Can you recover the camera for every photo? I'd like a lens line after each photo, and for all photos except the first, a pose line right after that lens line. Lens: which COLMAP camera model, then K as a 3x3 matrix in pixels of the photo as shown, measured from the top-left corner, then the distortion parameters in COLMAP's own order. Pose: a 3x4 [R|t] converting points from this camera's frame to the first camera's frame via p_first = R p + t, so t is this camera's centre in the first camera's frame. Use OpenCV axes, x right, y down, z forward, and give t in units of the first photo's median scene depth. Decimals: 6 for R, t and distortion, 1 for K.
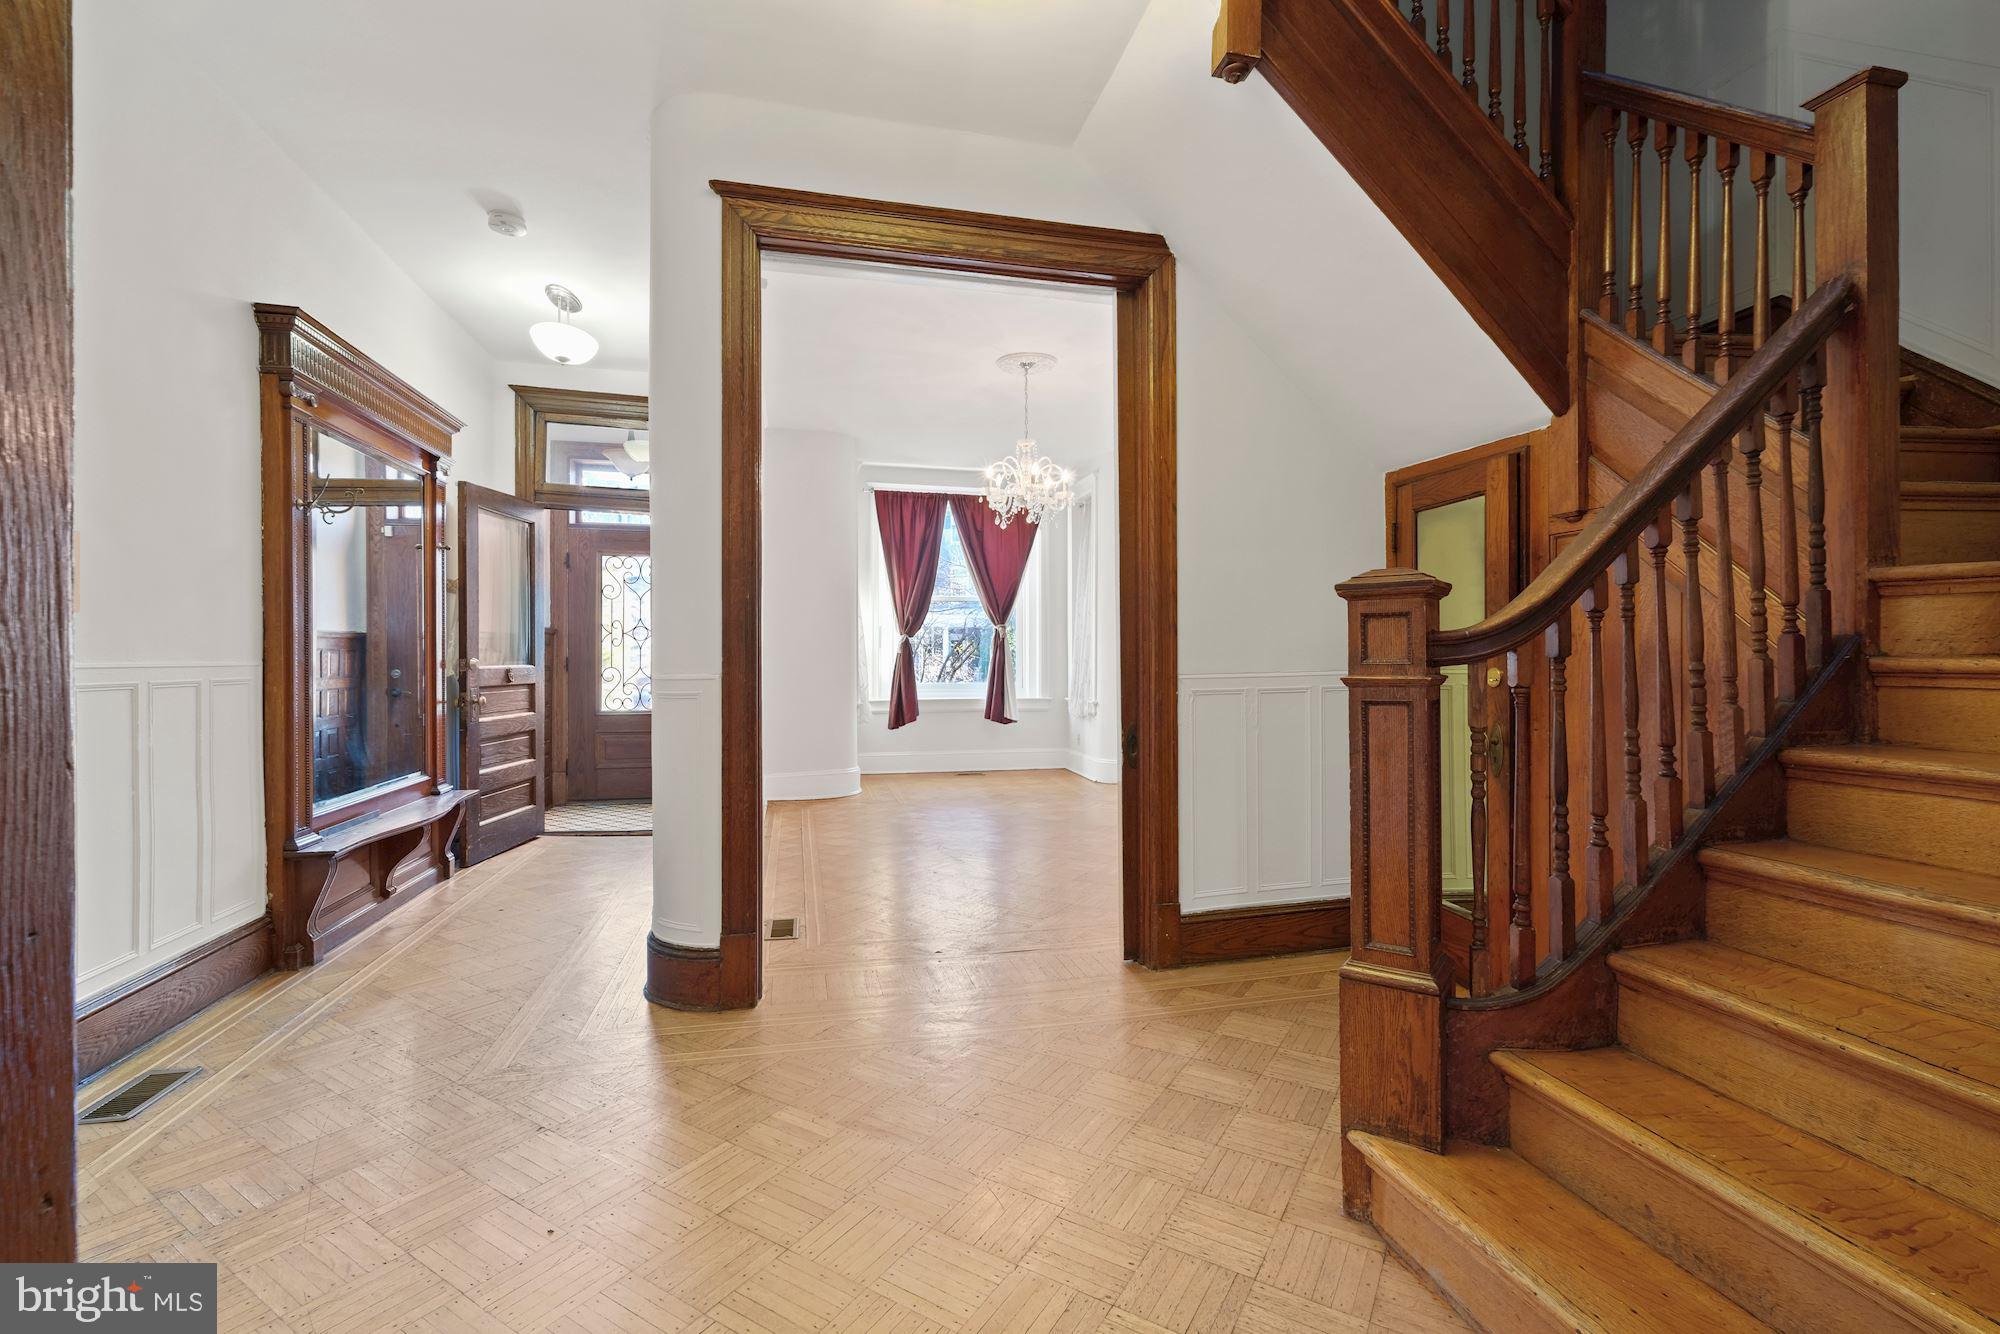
lens RADIAL K [[884.2, 0, 1003.8], [0, 884.2, 660.5], [0, 0, 1]] dist [0.000675, -0.001622]
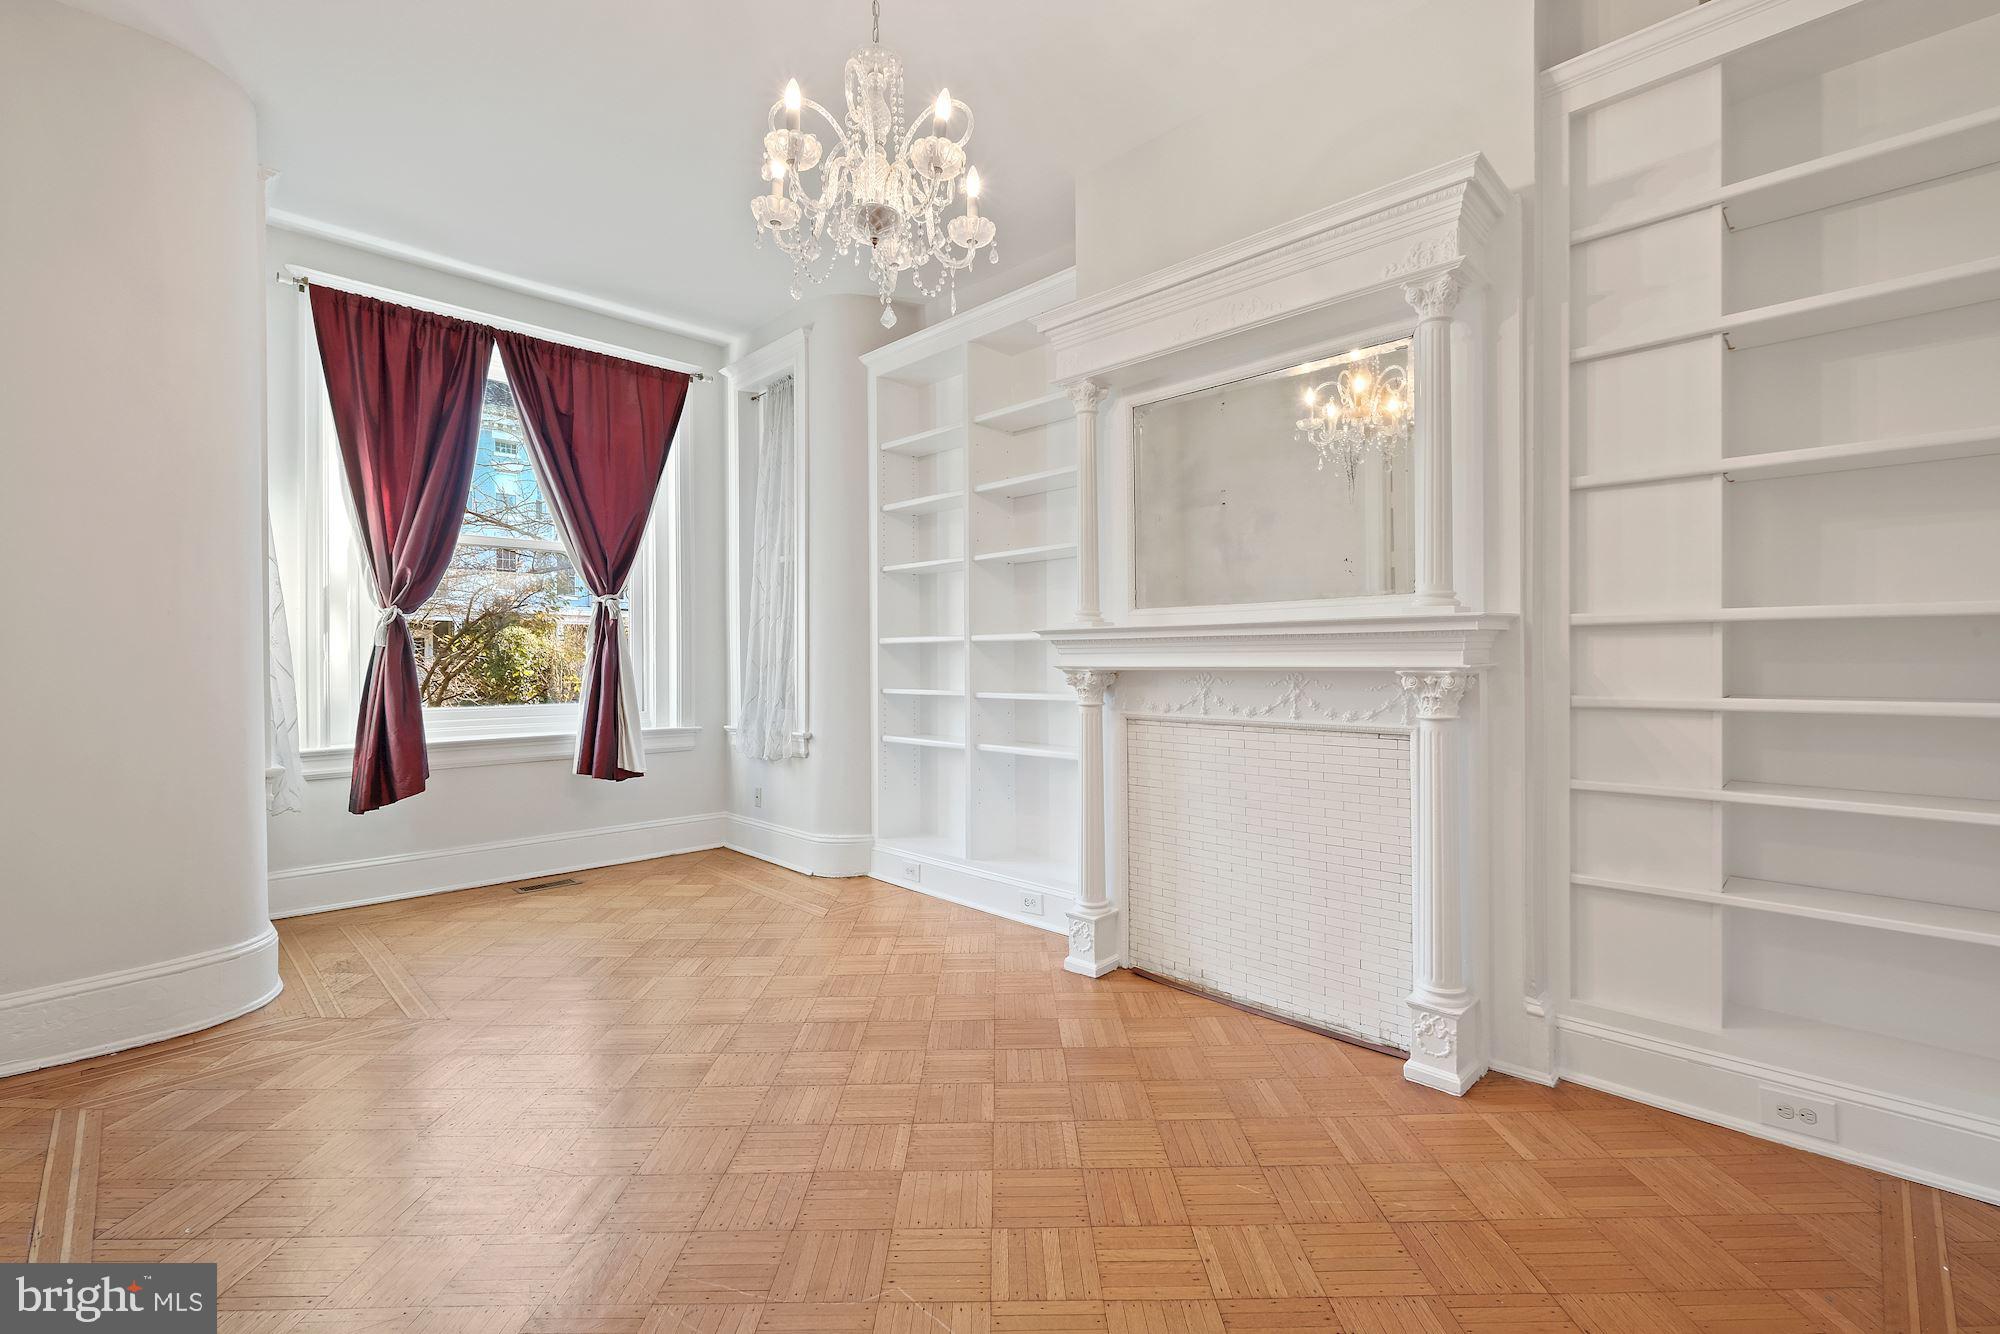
lens RADIAL K [[884.2, 0, 1011.7], [0, 884.2, 658.5], [0, 0, 1]] dist [0.000675, -0.001622]
pose [[0.873504, -0.004068, 0.486800, -0.052798], [0.003300, 0.999992, 0.002436, -0.002696], [-0.486805, -0.000522, 0.873510, 0.425212]]
